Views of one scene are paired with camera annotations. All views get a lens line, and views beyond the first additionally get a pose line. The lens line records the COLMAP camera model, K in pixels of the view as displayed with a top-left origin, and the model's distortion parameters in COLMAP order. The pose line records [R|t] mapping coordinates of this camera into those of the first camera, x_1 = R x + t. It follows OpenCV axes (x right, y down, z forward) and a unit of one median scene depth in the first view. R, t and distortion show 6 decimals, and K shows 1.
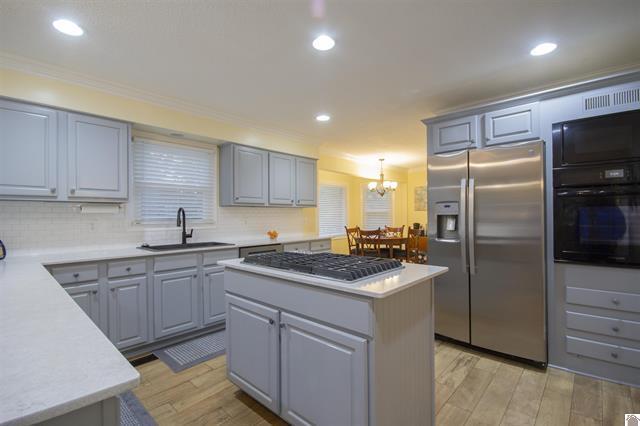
lens RADIAL K [[295.2, 0, 320.0], [0, 295.2, 213.0], [0, 0, 1]] dist [0.003170, -0.006384]
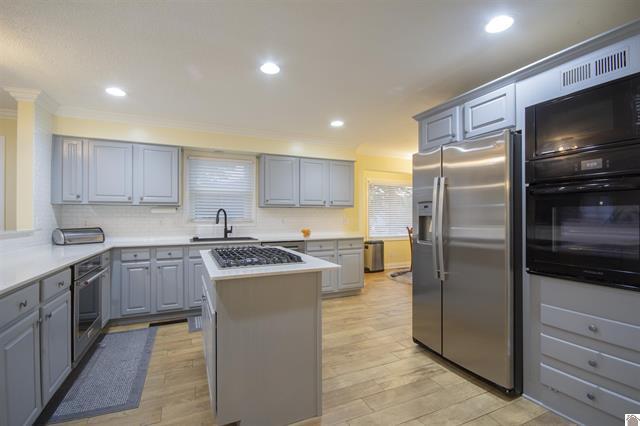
lens RADIAL K [[295.2, 0, 320.0], [0, 295.2, 213.0], [0, 0, 1]] dist [0.003170, -0.006384]
pose [[0.921200, 0.001827, -0.389086, 0.483590], [-0.001101, 0.999997, 0.002090, -0.004056], [0.389088, -0.001497, 0.921199, -0.001229]]
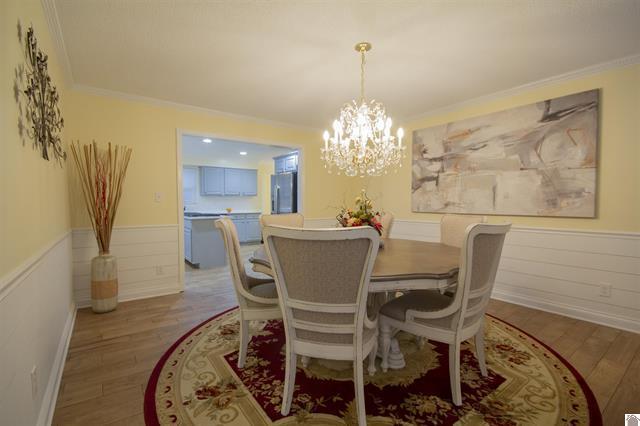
lens RADIAL K [[295.2, 0, 320.0], [0, 295.2, 213.0], [0, 0, 1]] dist [0.003170, -0.006384]
pose [[0.981199, 0.015861, -0.192348, 1.243126], [-0.006273, 0.998712, 0.050349, -0.015505], [0.192899, -0.048196, 0.980034, -1.246943]]
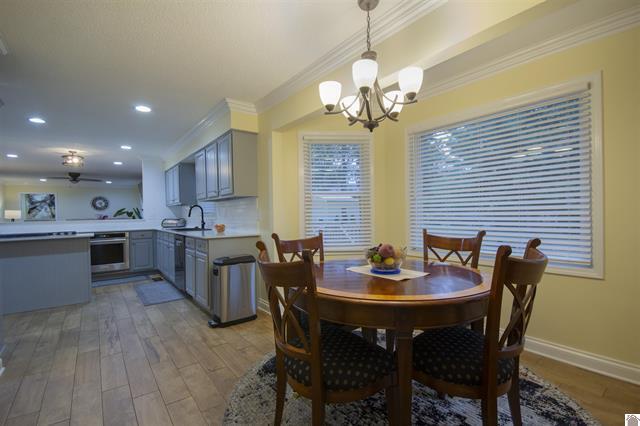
lens RADIAL K [[295.2, 0, 320.0], [0, 295.2, 213.0], [0, 0, 1]] dist [0.003170, -0.006384]
pose [[-0.171344, 0.013727, -0.985116, 1.145491], [0.027756, 0.999573, 0.009100, 0.033255], [0.984820, -0.025784, -0.171652, 2.256153]]
